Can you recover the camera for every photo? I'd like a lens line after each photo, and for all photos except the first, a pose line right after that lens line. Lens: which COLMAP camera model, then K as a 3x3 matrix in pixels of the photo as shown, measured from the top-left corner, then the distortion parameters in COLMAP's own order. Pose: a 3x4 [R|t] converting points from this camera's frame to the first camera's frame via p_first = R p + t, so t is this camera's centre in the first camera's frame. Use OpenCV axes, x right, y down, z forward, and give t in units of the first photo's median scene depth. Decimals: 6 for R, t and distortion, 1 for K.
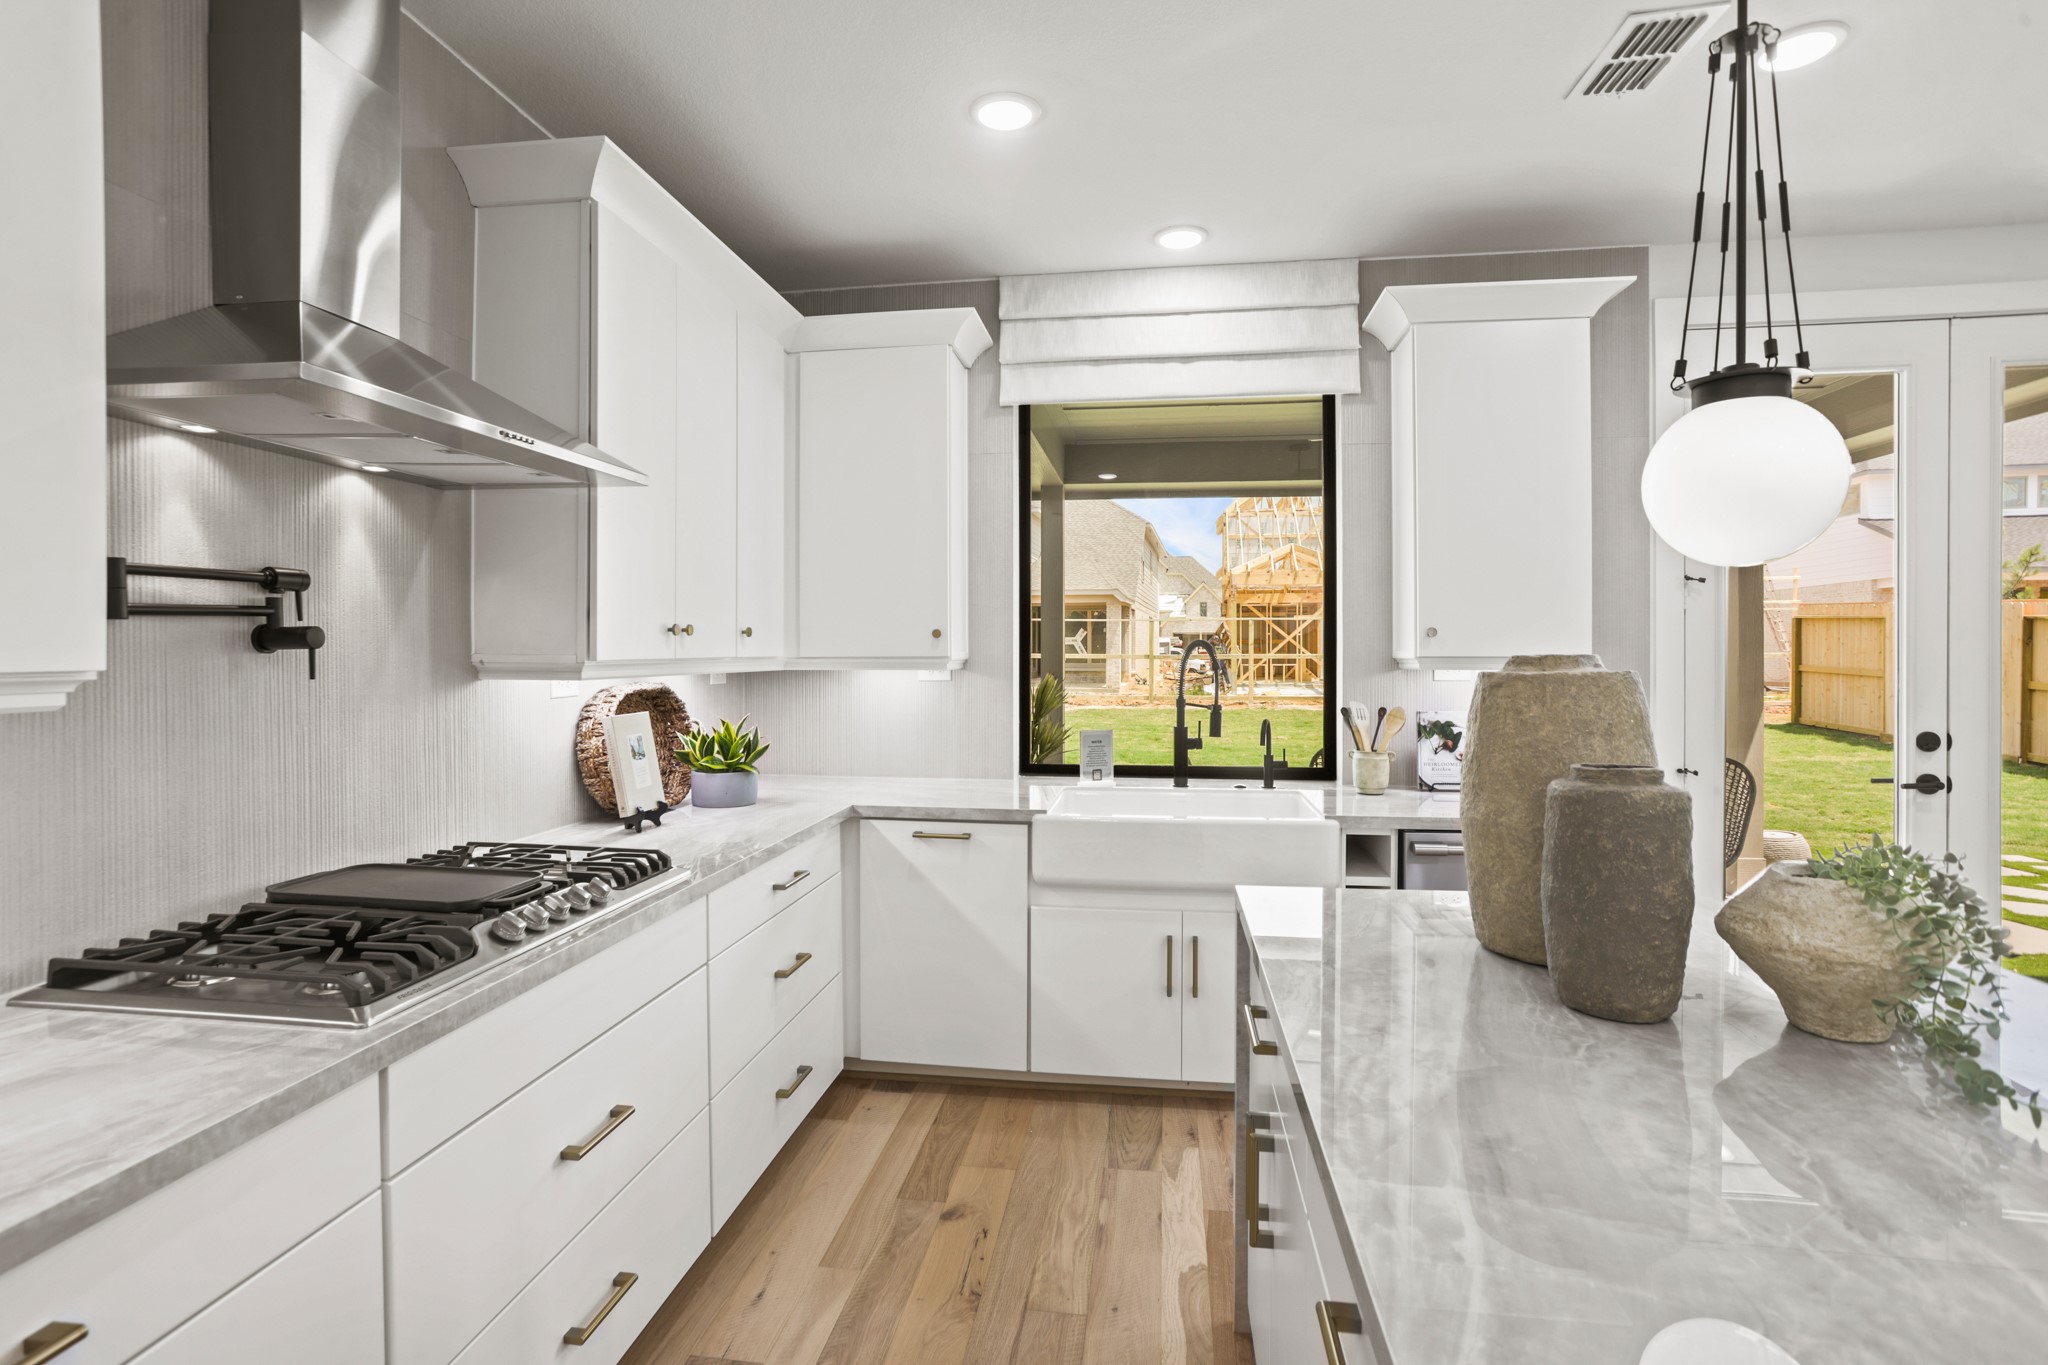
lens RADIAL K [[1001.0, 0, 1005.6], [0, 1001.0, 651.4], [0, 0, 1]] dist [-0.060659, 0.033876]
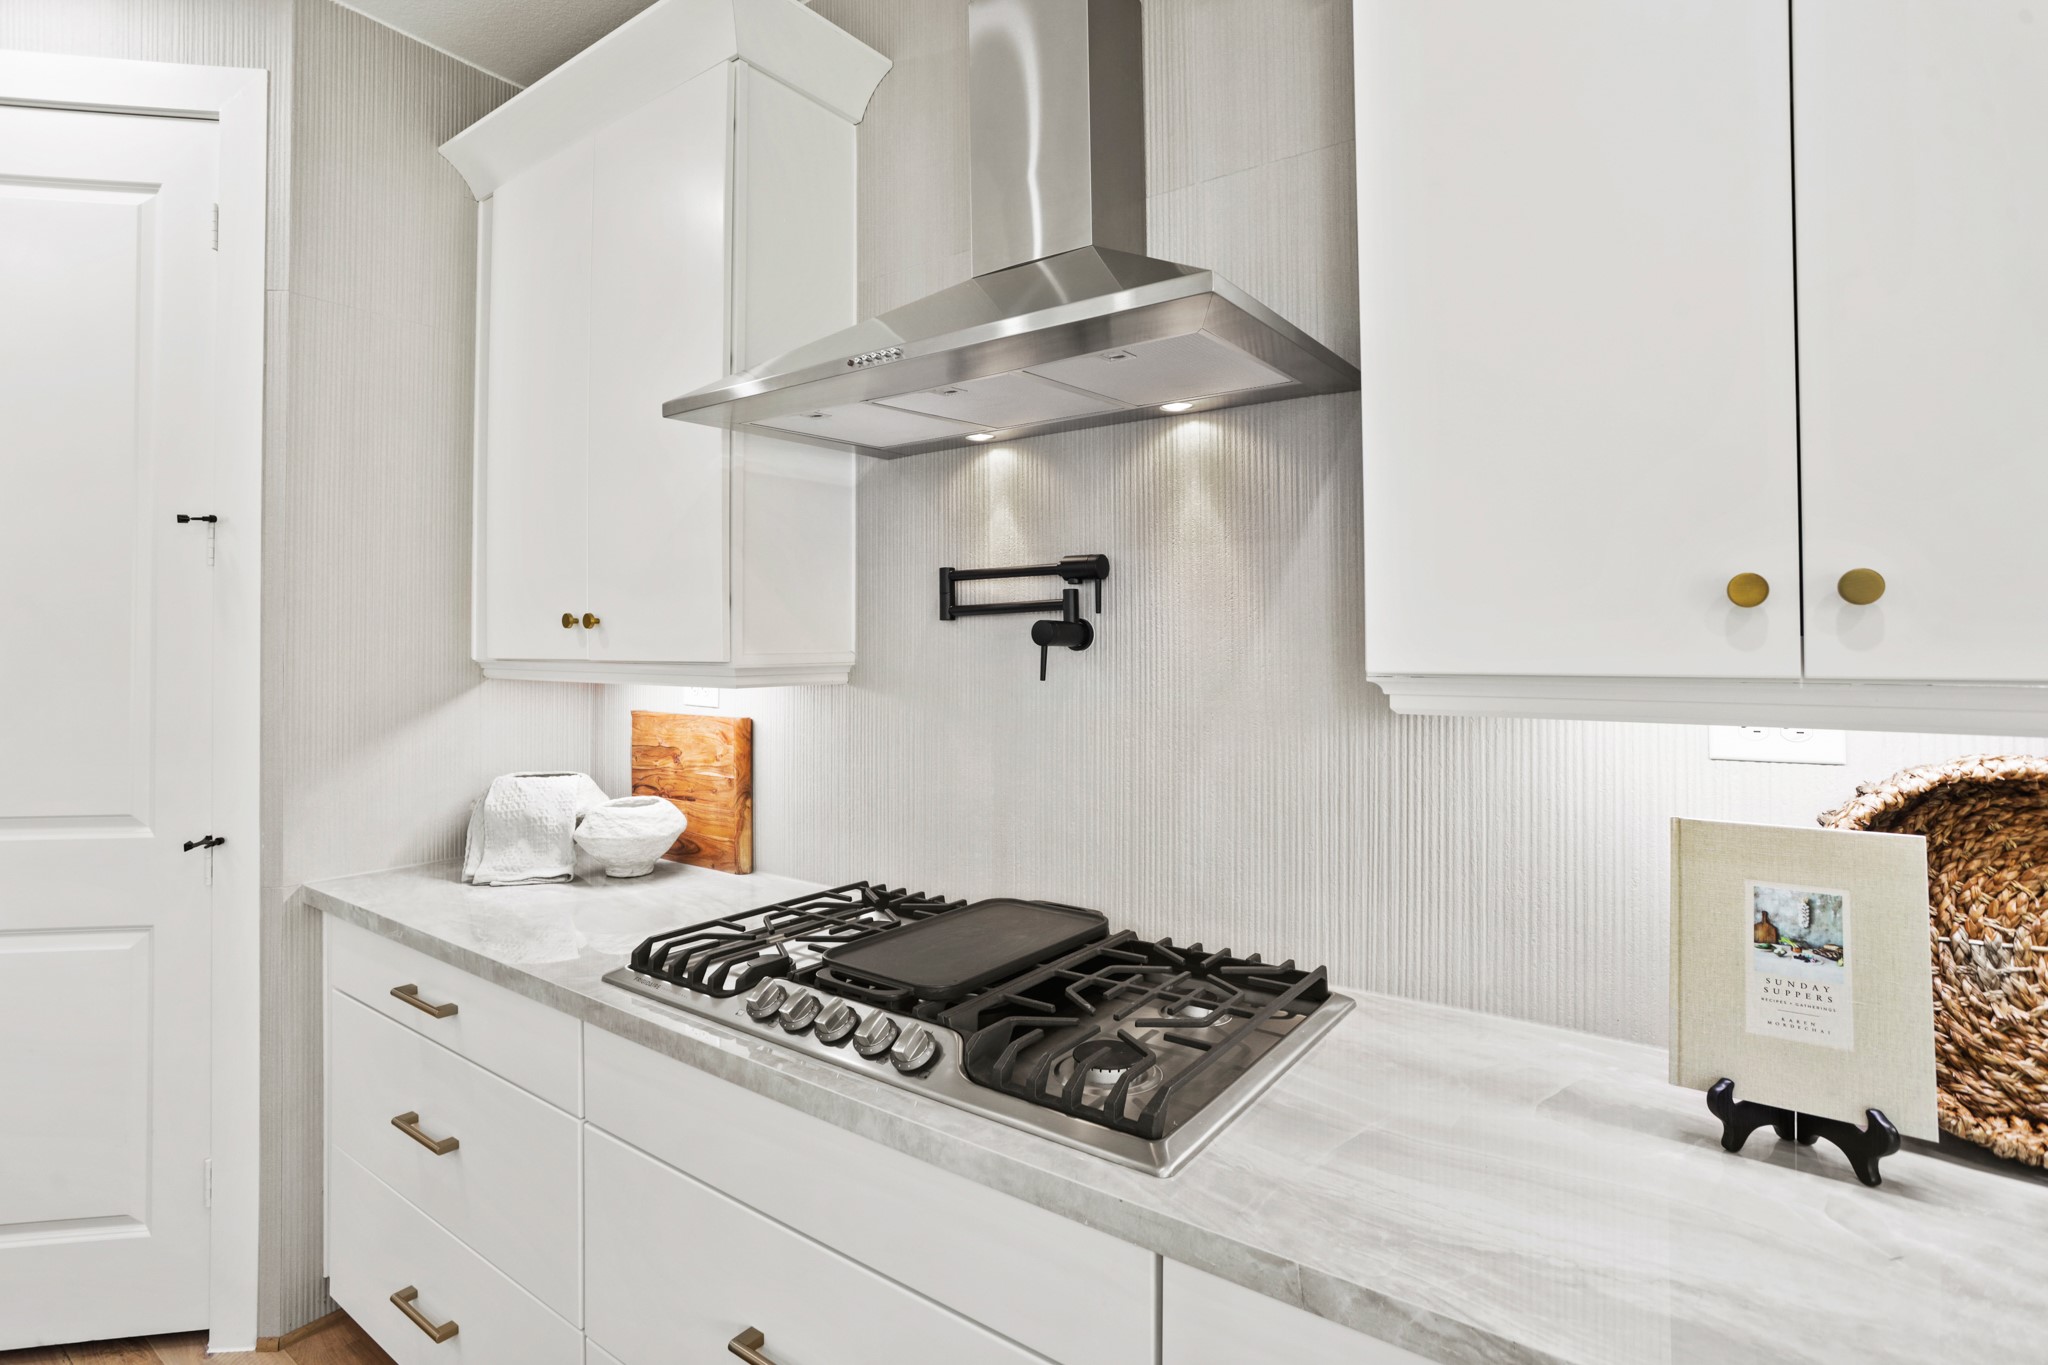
lens RADIAL K [[1002.4, 0, 1011.4], [0, 1002.4, 630.1], [0, 0, 1]] dist [-0.068227, 0.031847]
pose [[-0.455996, -0.009759, -0.889928, 0.054841], [-0.001247, 0.999946, -0.010326, -0.004088], [0.889981, -0.003599, -0.455984, 0.725186]]
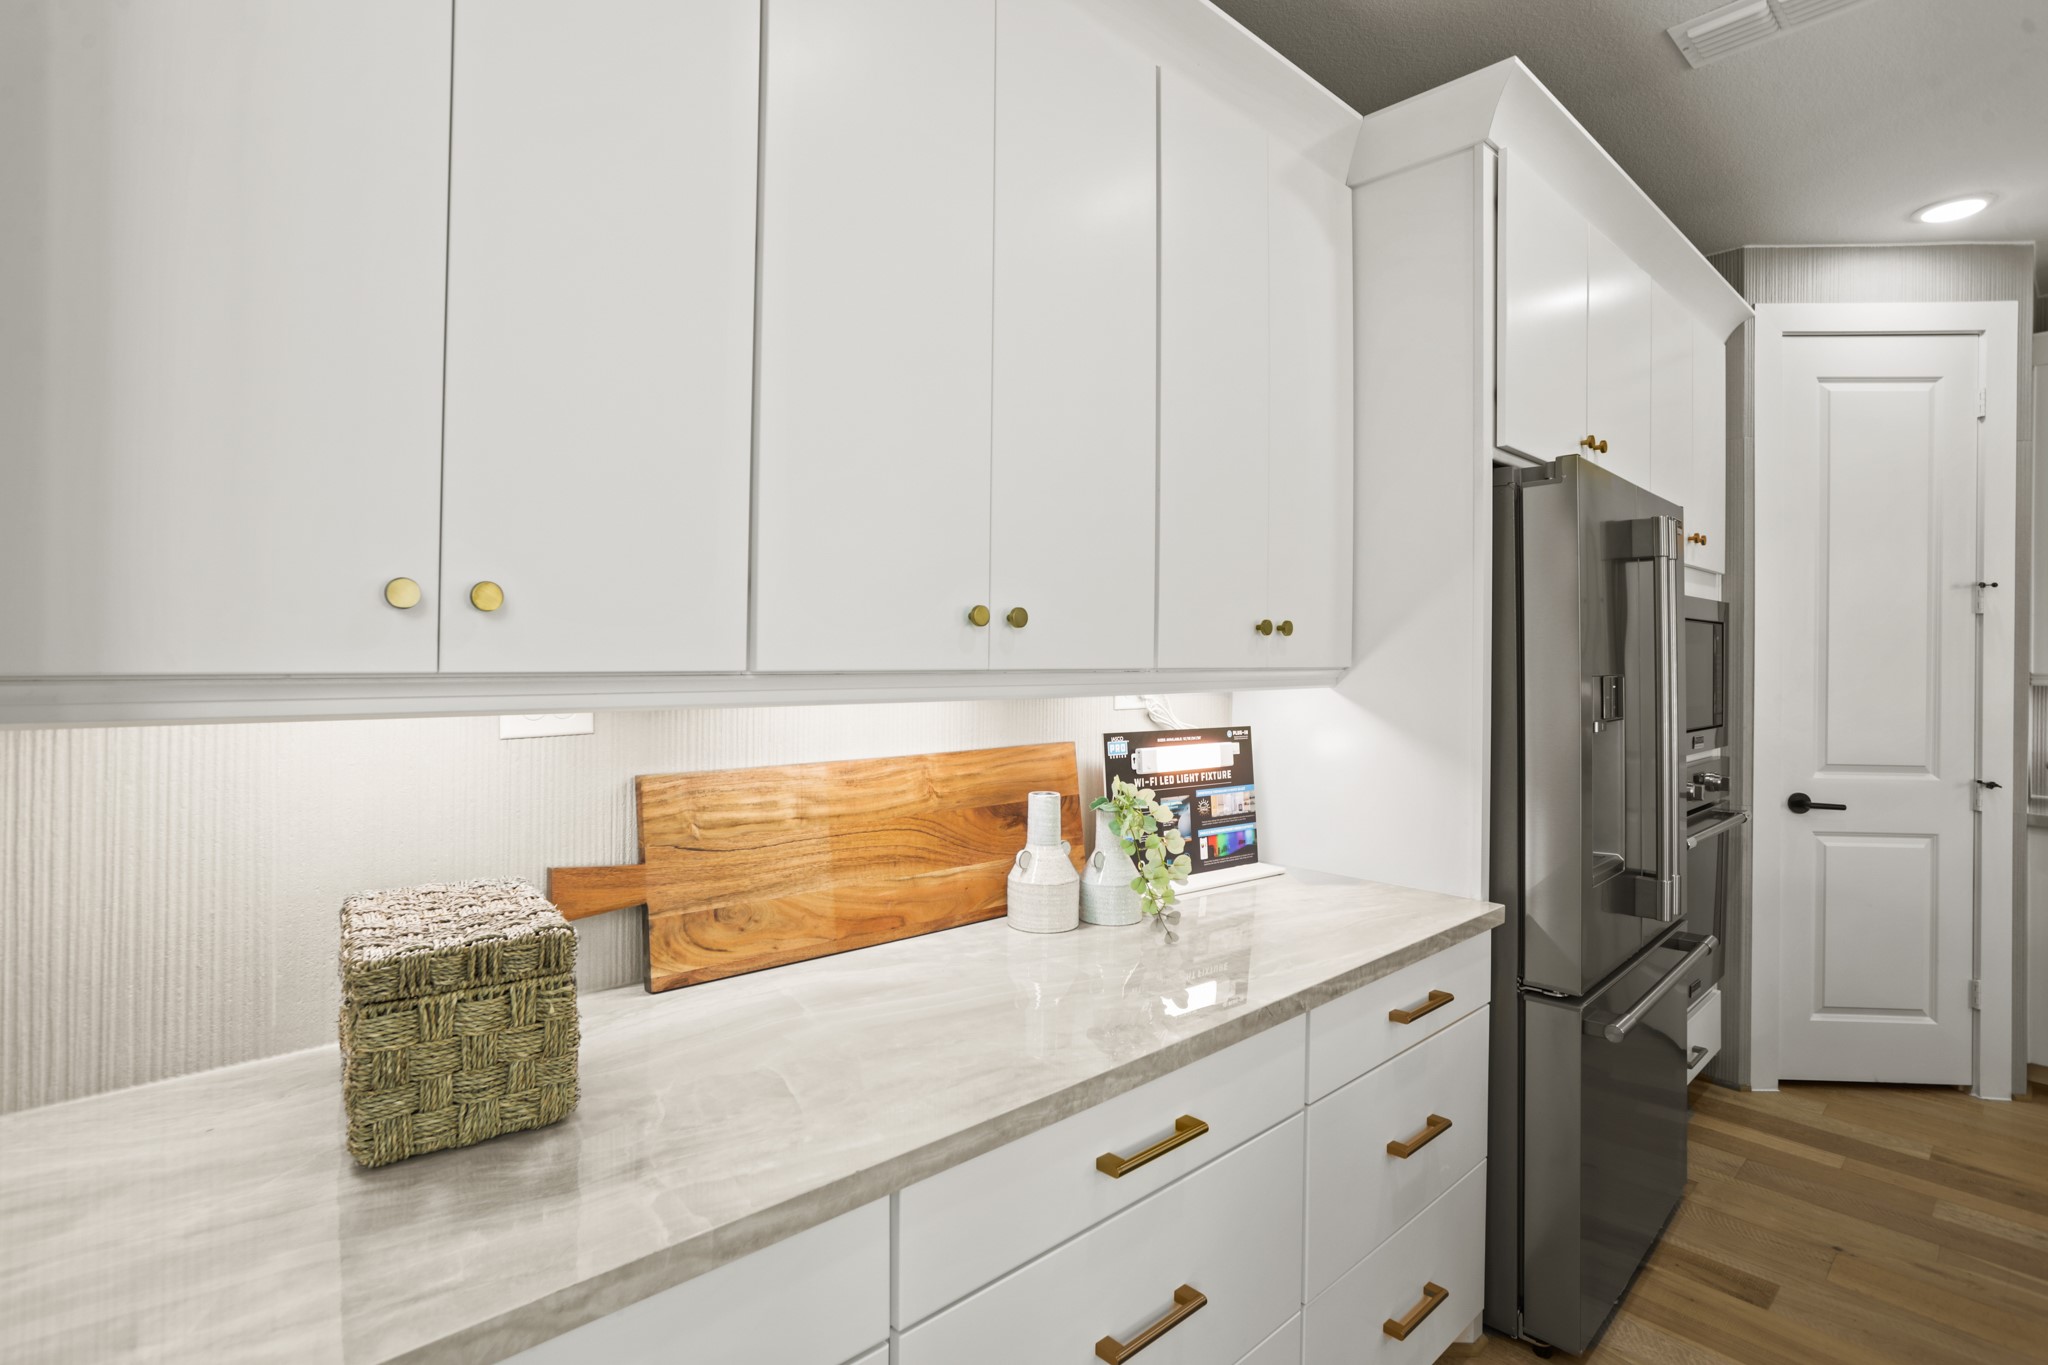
lens RADIAL K [[993.4, 0, 1006.1], [0, 993.4, 646.2], [0, 0, 1]] dist [-0.031734, 0.016250]
pose [[-0.624051, -0.011634, -0.781297, 1.088364], [-0.013848, 0.999897, -0.003828, 0.000030], [0.781261, 0.008431, -0.624148, -0.113753]]
